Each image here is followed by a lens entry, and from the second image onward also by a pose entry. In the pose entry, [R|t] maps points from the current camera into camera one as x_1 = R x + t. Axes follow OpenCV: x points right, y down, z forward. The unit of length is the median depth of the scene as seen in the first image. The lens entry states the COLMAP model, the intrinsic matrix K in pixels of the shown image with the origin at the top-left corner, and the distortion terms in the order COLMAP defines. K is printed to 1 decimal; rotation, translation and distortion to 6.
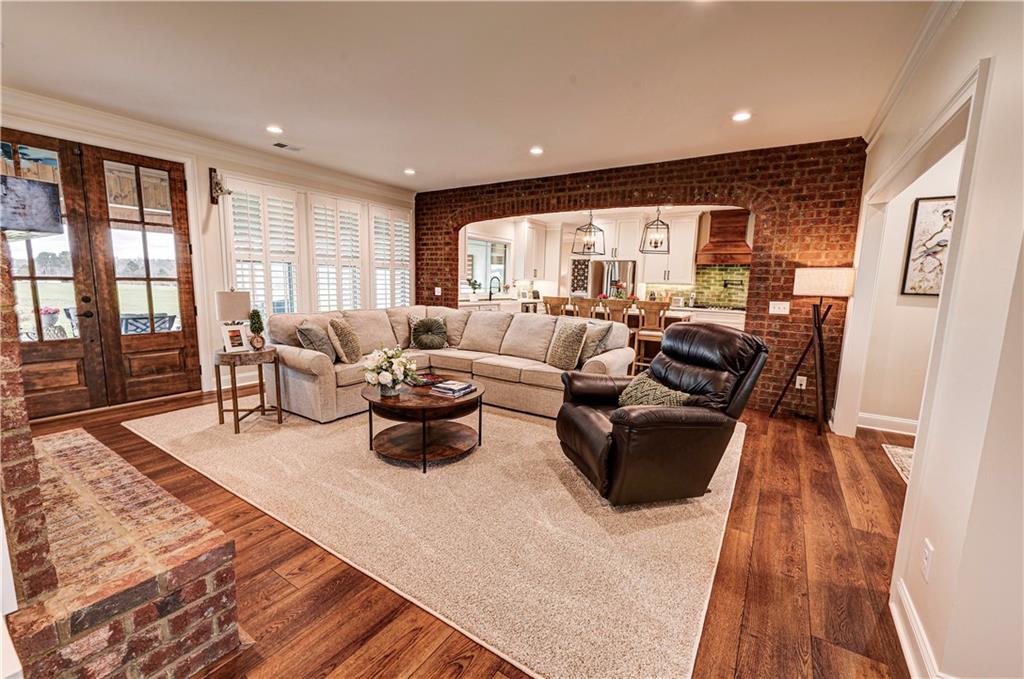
lens RADIAL K [[419.0, 0, 513.3], [0, 419.0, 338.7], [0, 0, 1]] dist [-0.001334, -0.000113]
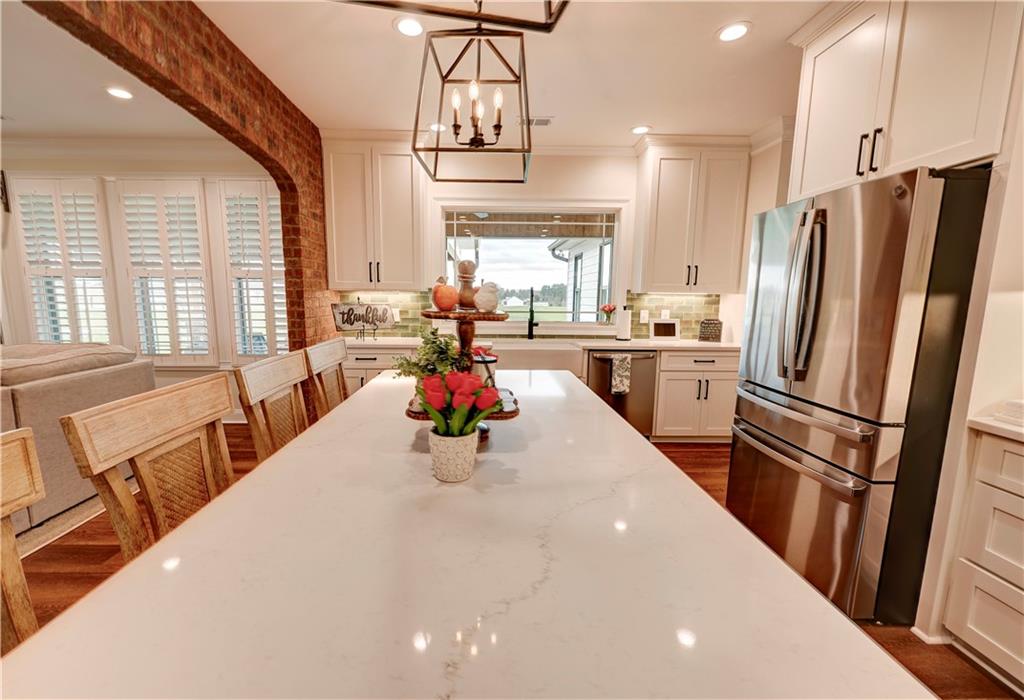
lens RADIAL K [[411.1, 0, 492.9], [0, 411.1, 354.5], [0, 0, 1]] dist [-0.000565, -0.000111]
pose [[0.559228, 0.094540, -0.823606, 0.652479], [-0.104979, 0.993554, 0.042767, -0.189988], [0.822340, 0.062545, 0.565548, 1.521312]]
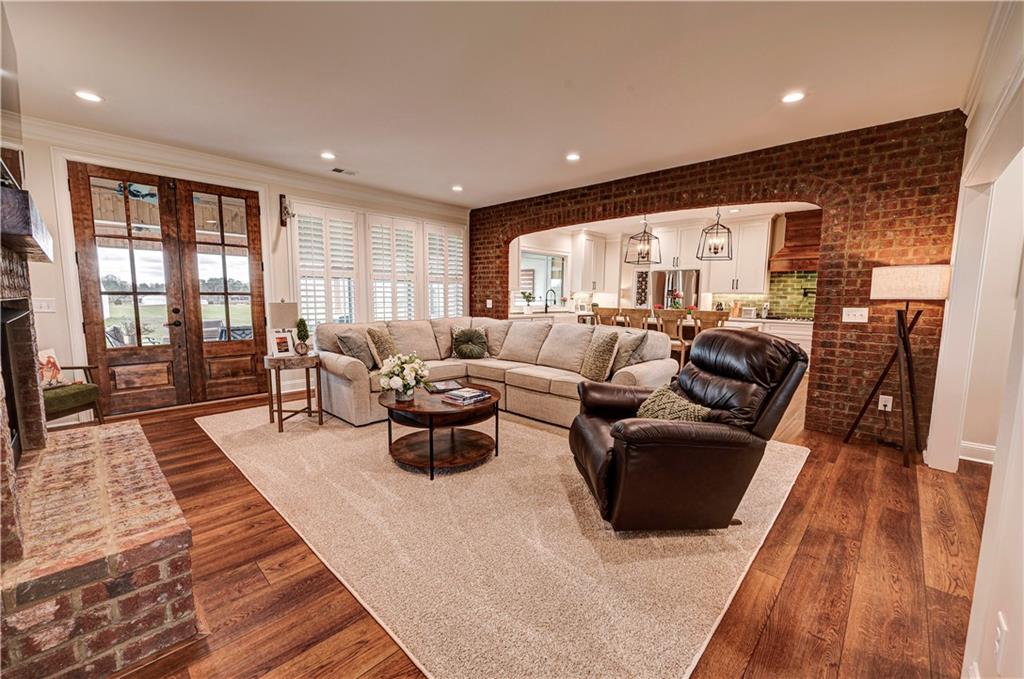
lens RADIAL K [[411.0, 0, 513.8], [0, 411.0, 340.6], [0, 0, 1]] dist [-0.002355, 0.000488]
pose [[0.983090, 0.005061, -0.183054, 0.106350], [-0.011038, 0.999438, -0.031647, 0.013485], [0.182791, 0.033133, 0.982593, 0.048001]]
